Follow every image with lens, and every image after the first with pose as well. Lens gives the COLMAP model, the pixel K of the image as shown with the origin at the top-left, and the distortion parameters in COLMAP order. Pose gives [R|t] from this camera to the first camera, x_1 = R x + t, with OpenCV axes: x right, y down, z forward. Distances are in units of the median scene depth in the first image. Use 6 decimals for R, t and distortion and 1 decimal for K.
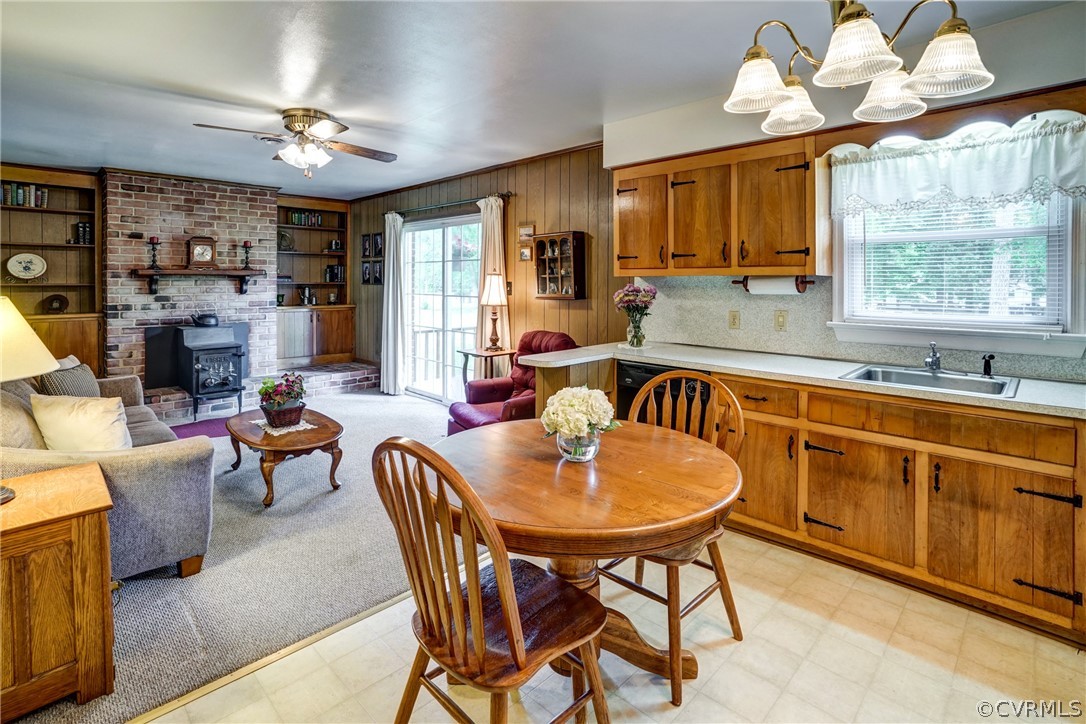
lens RADIAL K [[533.1, 0, 544.9], [0, 533.1, 285.1], [0, 0, 1]] dist [-0.038021, 0.021613]
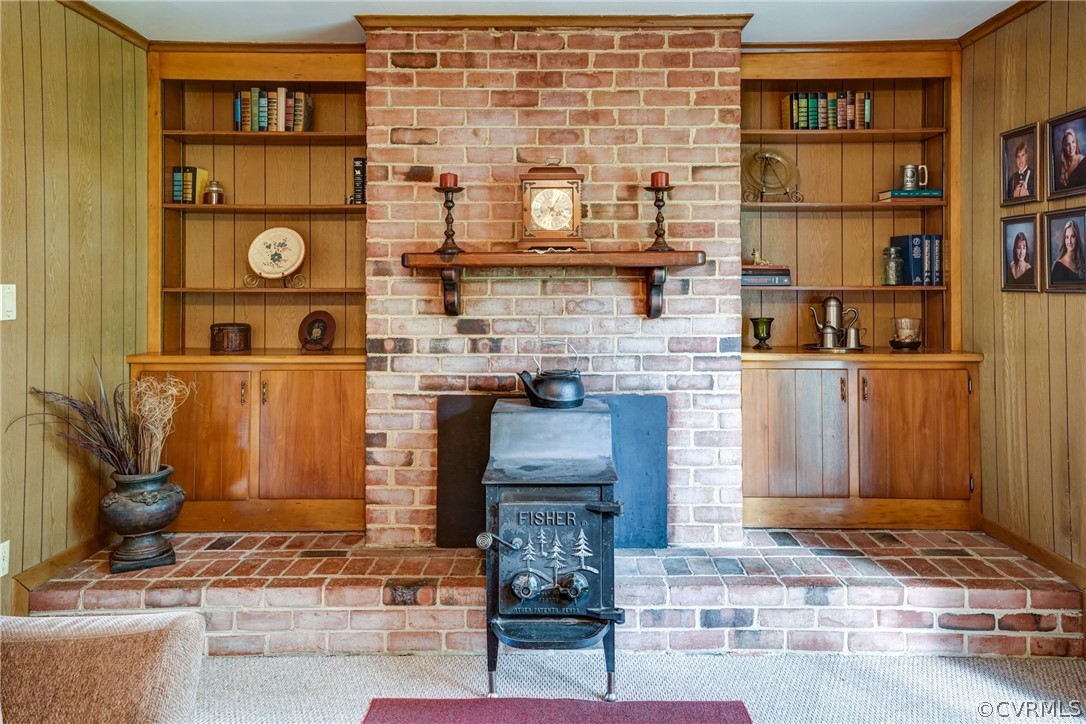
lens RADIAL K [[842.9, 0, 547.9], [0, 842.9, 261.8], [0, 0, 1]] dist [0.045506, 0.007116]
pose [[0.700846, -0.012413, -0.713204, -0.216770], [-0.004798, 0.999744, -0.022116, -0.009458], [0.713296, 0.018922, 0.700607, 0.570701]]
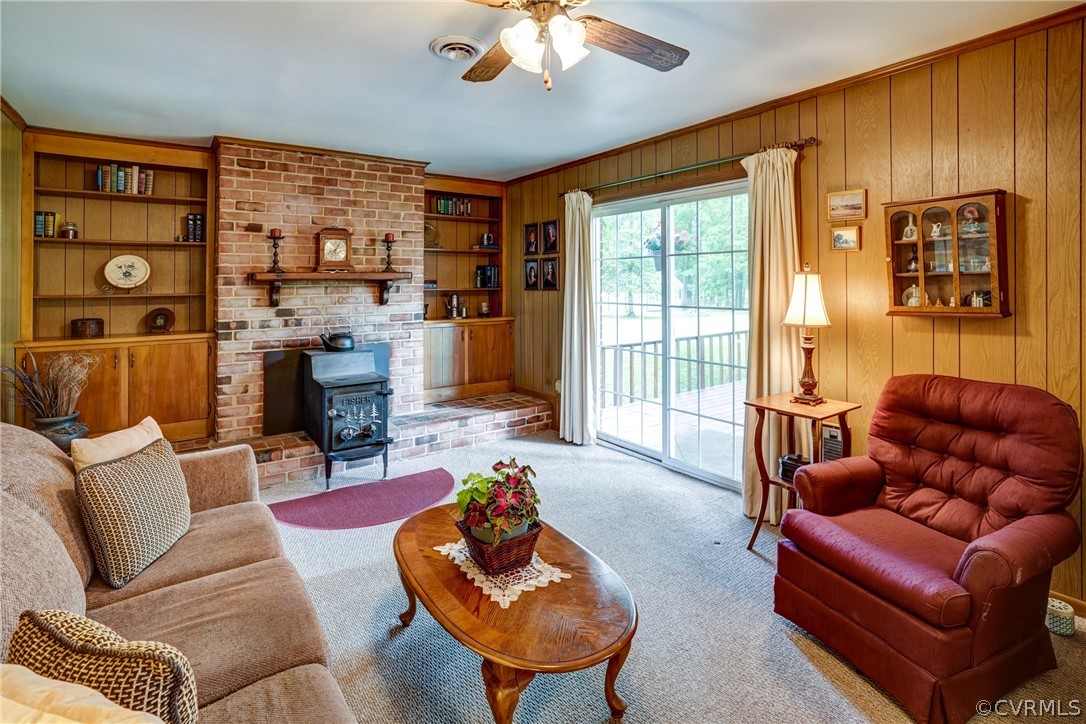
lens RADIAL K [[539.2, 0, 548.9], [0, 539.2, 266.3], [0, 0, 1]] dist [-0.044763, 0.022692]
pose [[0.986641, -0.016225, -0.162099, -0.233044], [0.009934, 0.999168, -0.039545, -0.005555], [0.162606, 0.037406, 0.985982, 0.309410]]
